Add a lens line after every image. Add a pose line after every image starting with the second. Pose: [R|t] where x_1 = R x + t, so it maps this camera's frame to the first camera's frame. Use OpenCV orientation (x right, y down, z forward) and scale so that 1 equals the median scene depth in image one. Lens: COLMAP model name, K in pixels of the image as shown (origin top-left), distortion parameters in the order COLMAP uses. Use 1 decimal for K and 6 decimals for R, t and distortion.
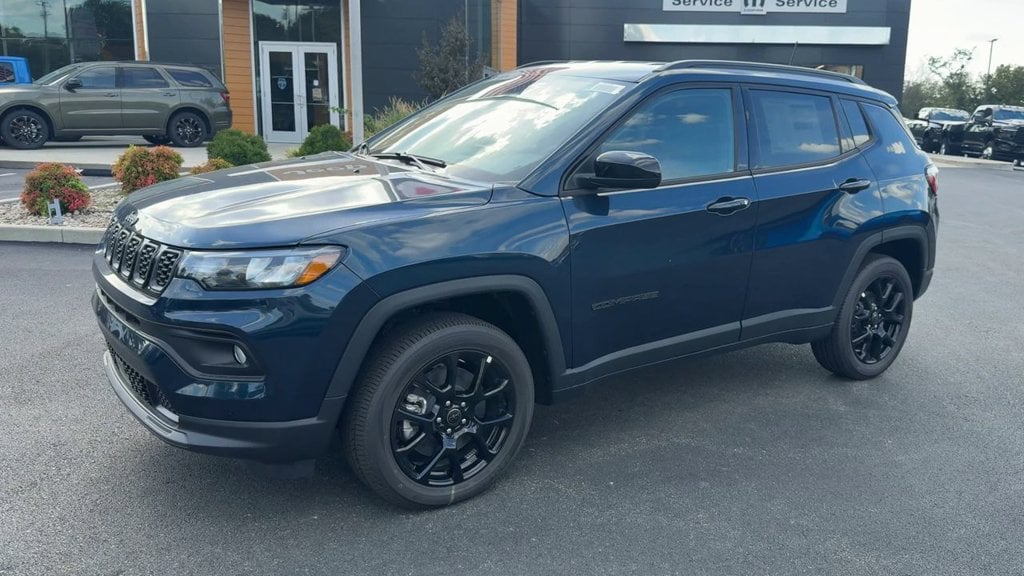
lens RADIAL K [[853.3, 0, 523.7], [0, 853.3, 286.4], [0, 0, 1]] dist [0.047427, -0.110618]
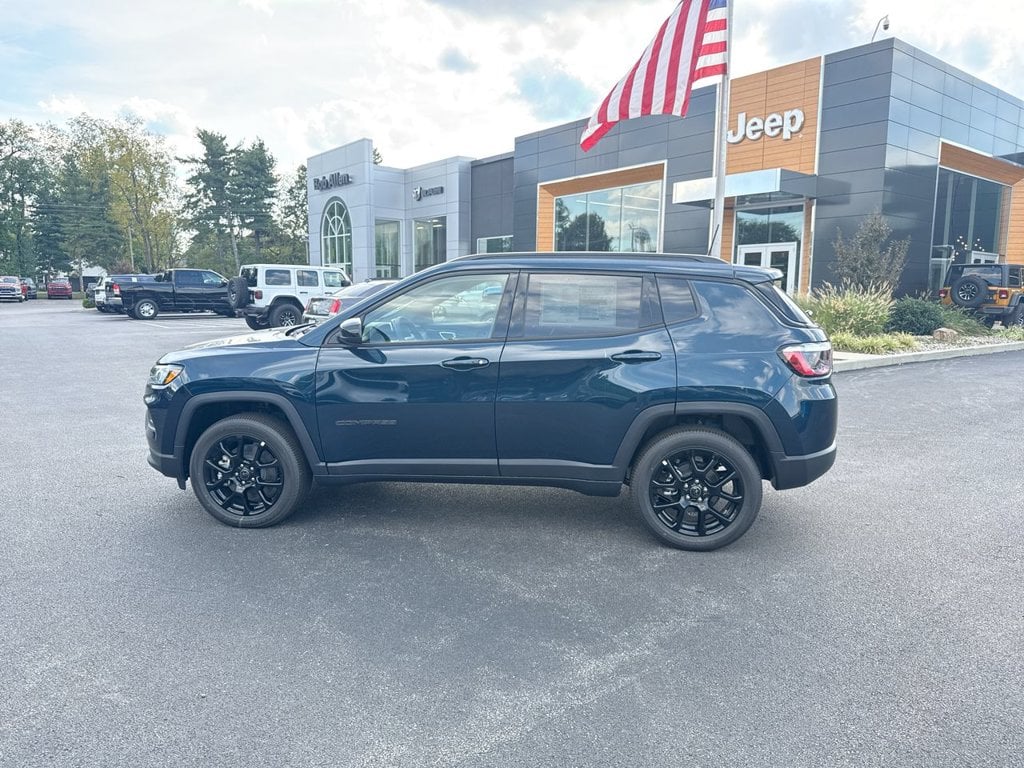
lens RADIAL K [[709.4, 0, 512.0], [0, 709.4, 384.0], [0, 0, 1]] dist [0.030987, -0.025205]
pose [[0.701782, 0.071261, -0.708819, 0.979084], [-0.133311, 0.990544, -0.032403, -0.036087], [0.699807, 0.117233, 0.704646, 0.284465]]
